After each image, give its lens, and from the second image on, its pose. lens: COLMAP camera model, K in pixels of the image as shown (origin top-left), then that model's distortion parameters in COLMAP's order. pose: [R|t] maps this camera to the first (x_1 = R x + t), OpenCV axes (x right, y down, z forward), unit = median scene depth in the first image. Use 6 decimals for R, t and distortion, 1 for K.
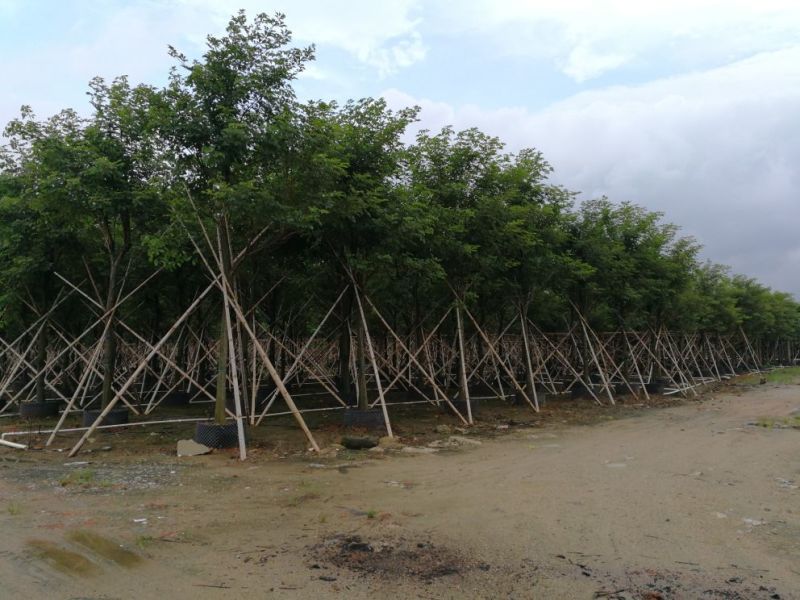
lens RADIAL K [[621.8, 0, 401.3], [0, 621.8, 292.9], [0, 0, 1]] dist [0.002553, -0.005853]
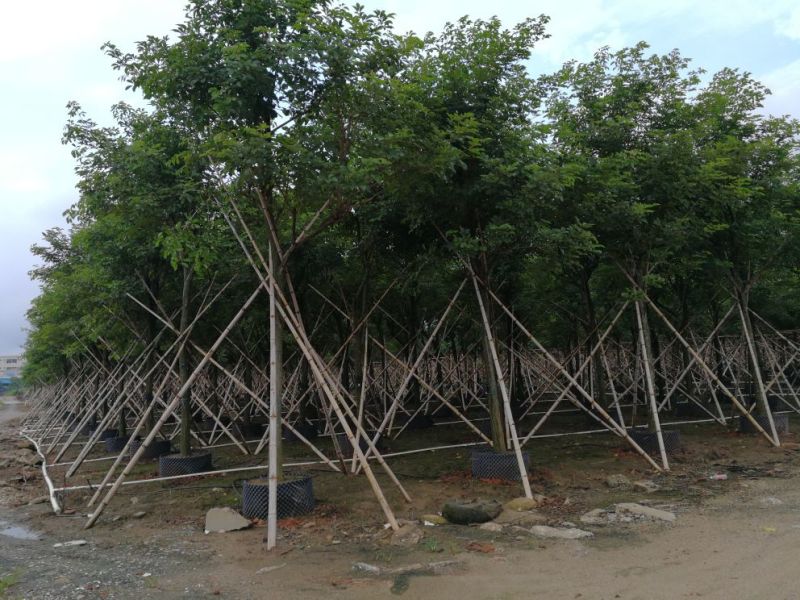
lens RADIAL K [[636.3, 0, 400.0], [0, 636.3, 300.0], [0, 0, 1]] dist [-0.000046, -0.000435]
pose [[0.950356, -0.079447, -0.300852, 0.059275], [0.075965, 0.996839, -0.023275, 0.023159], [0.301750, -0.000735, 0.953387, 0.258125]]
